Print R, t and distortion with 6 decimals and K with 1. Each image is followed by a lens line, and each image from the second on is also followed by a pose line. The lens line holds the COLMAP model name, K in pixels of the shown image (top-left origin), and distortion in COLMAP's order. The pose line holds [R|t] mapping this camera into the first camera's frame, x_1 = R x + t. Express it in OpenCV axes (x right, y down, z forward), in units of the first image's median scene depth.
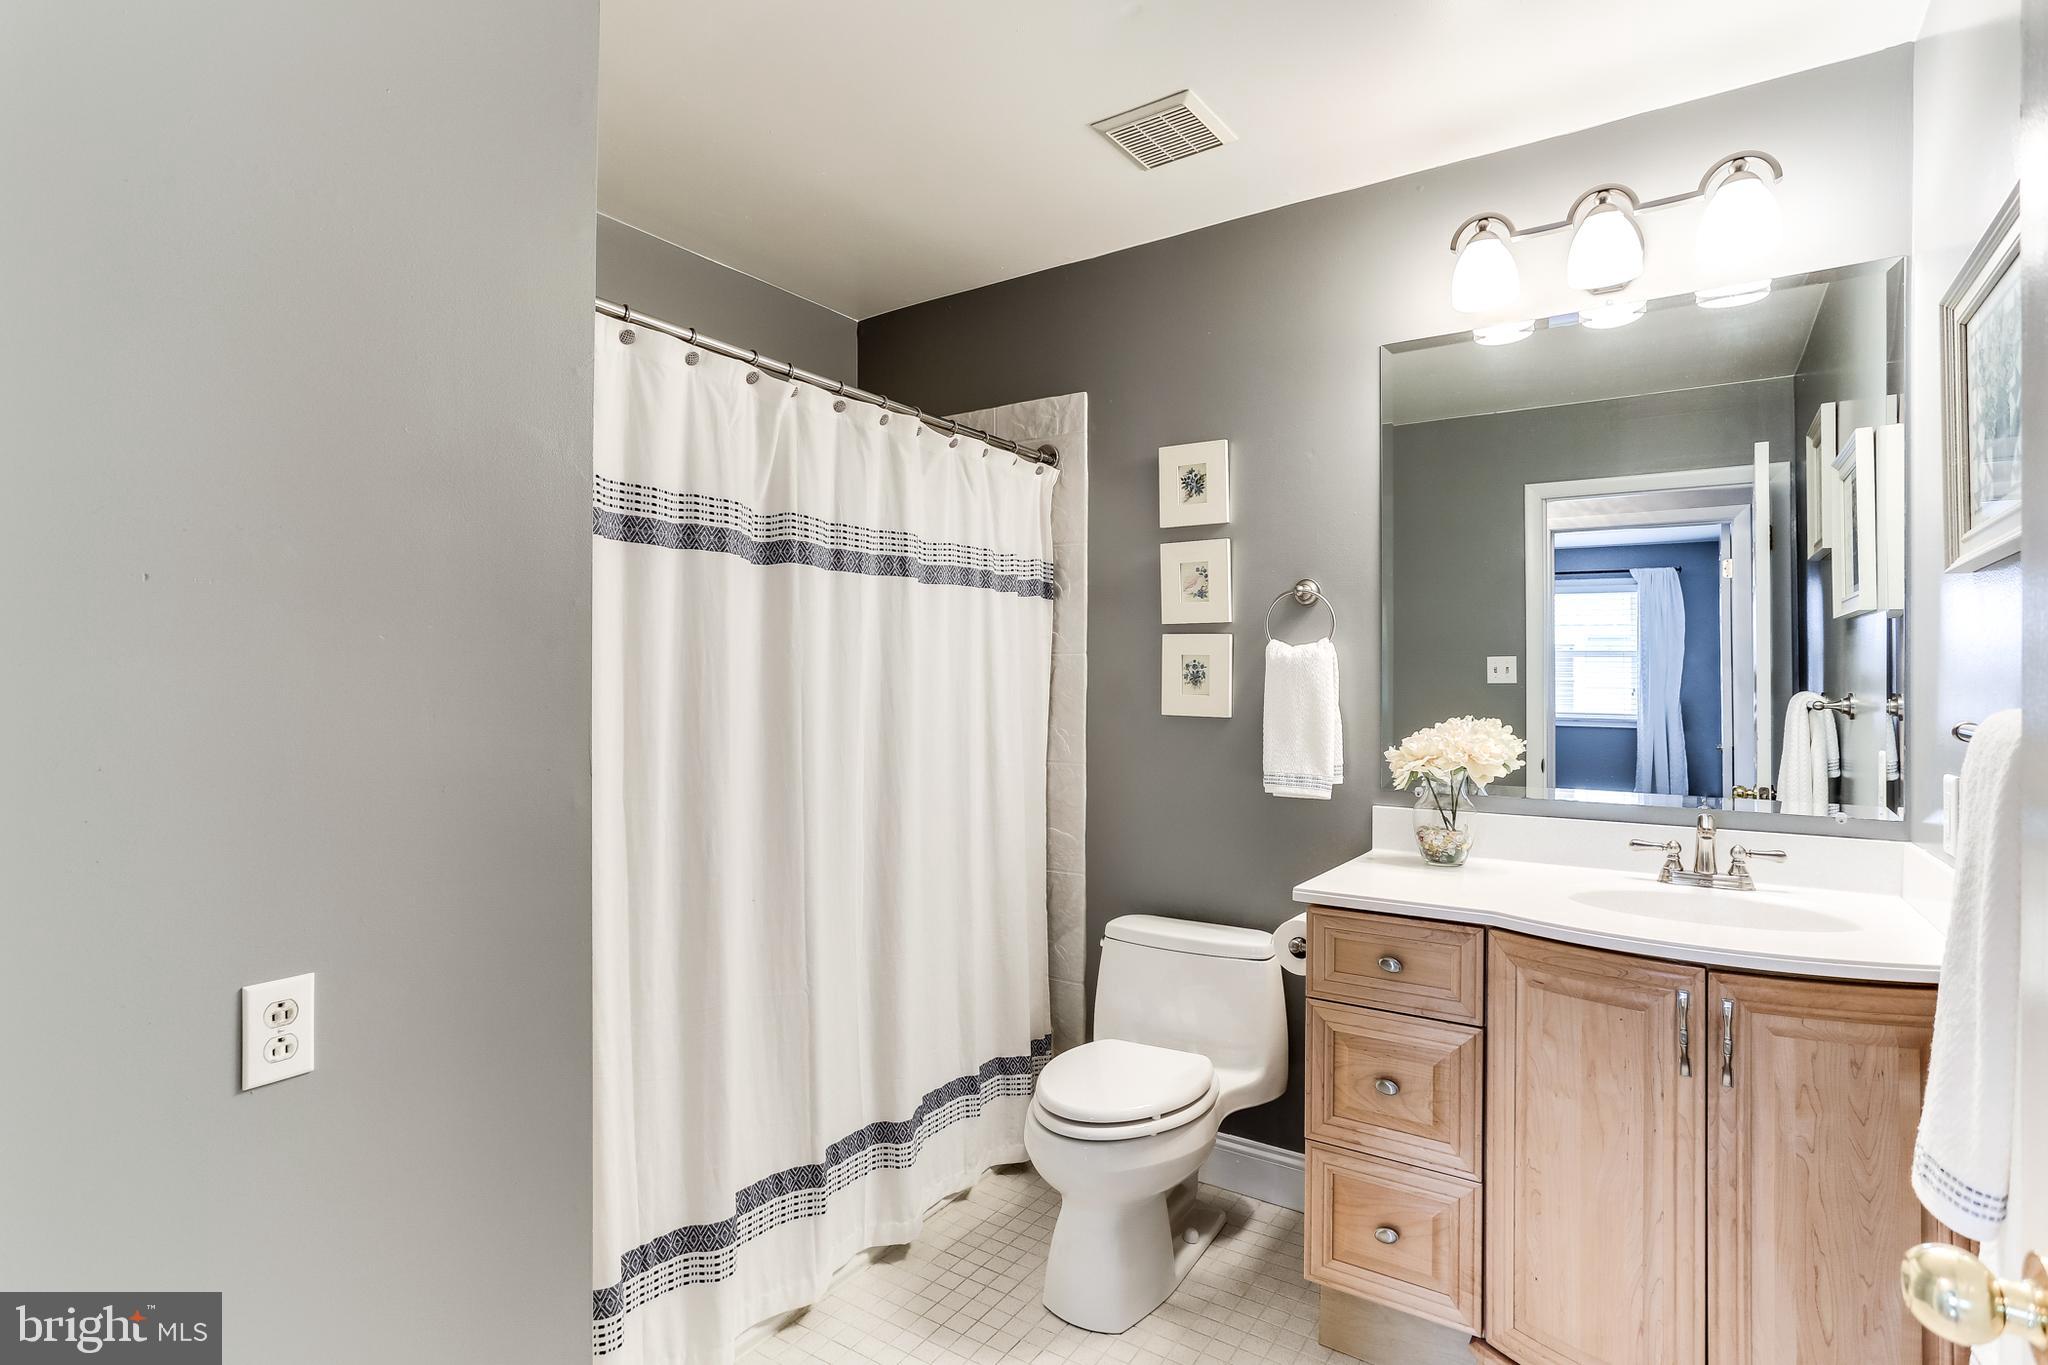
lens RADIAL K [[1011.1, 0, 1025.9], [0, 1011.1, 679.0], [0, 0, 1]] dist [-0.001040, -0.000348]
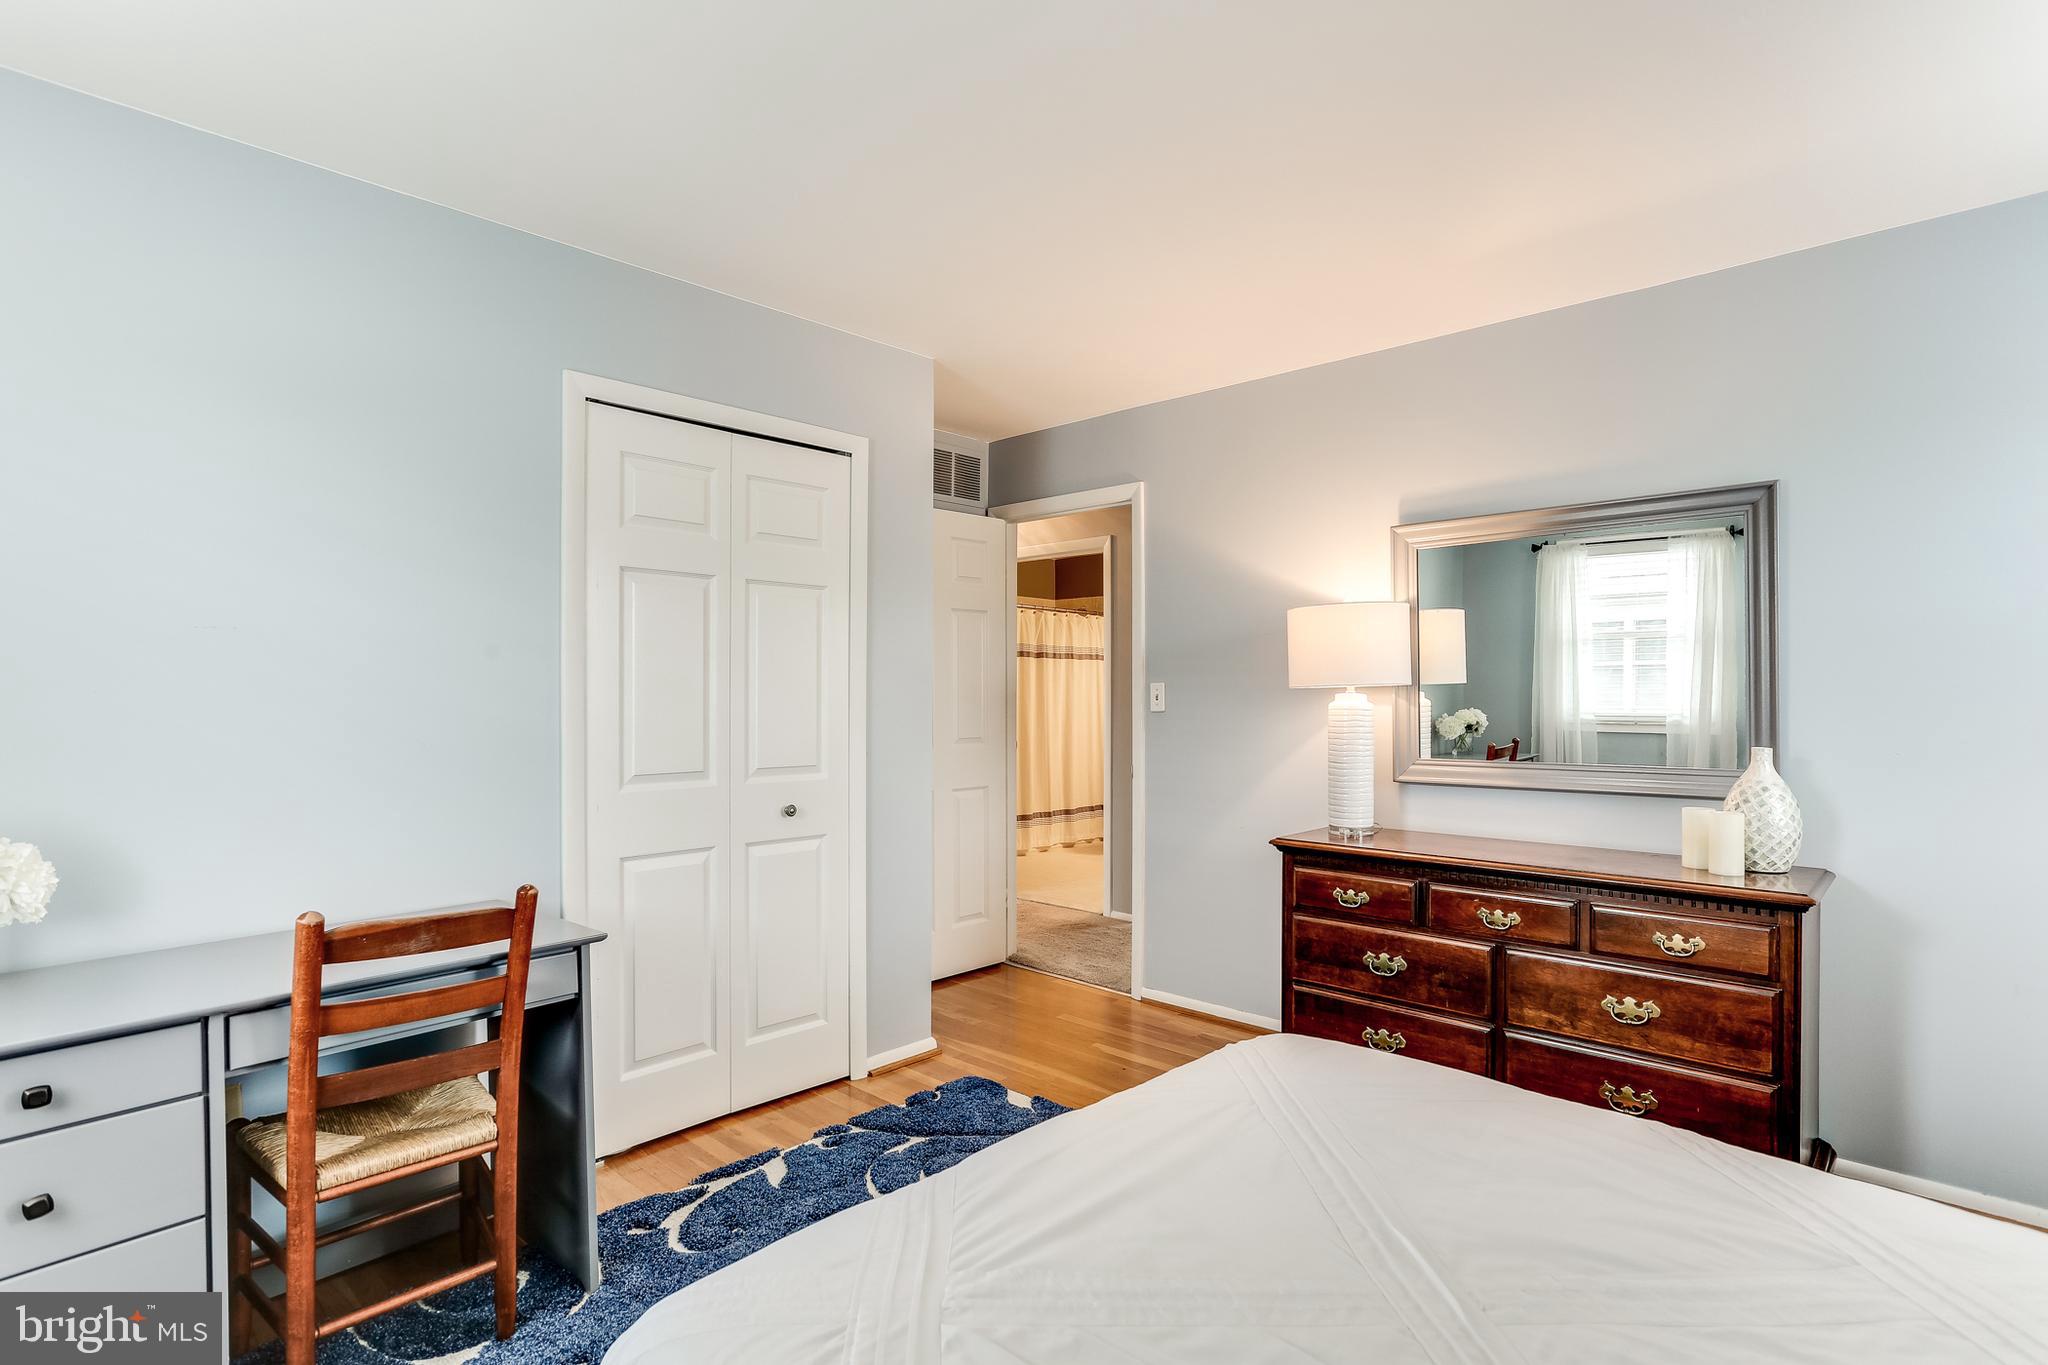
lens RADIAL K [[1011.1, 0, 1023.5], [0, 1011.1, 690.2], [0, 0, 1]] dist [-0.001040, -0.000348]
pose [[0.985511, -0.001627, -0.169605, 0.325587], [0.001418, 0.999998, -0.001356, 0.014355], [0.169607, 0.001096, 0.985511, -2.632353]]
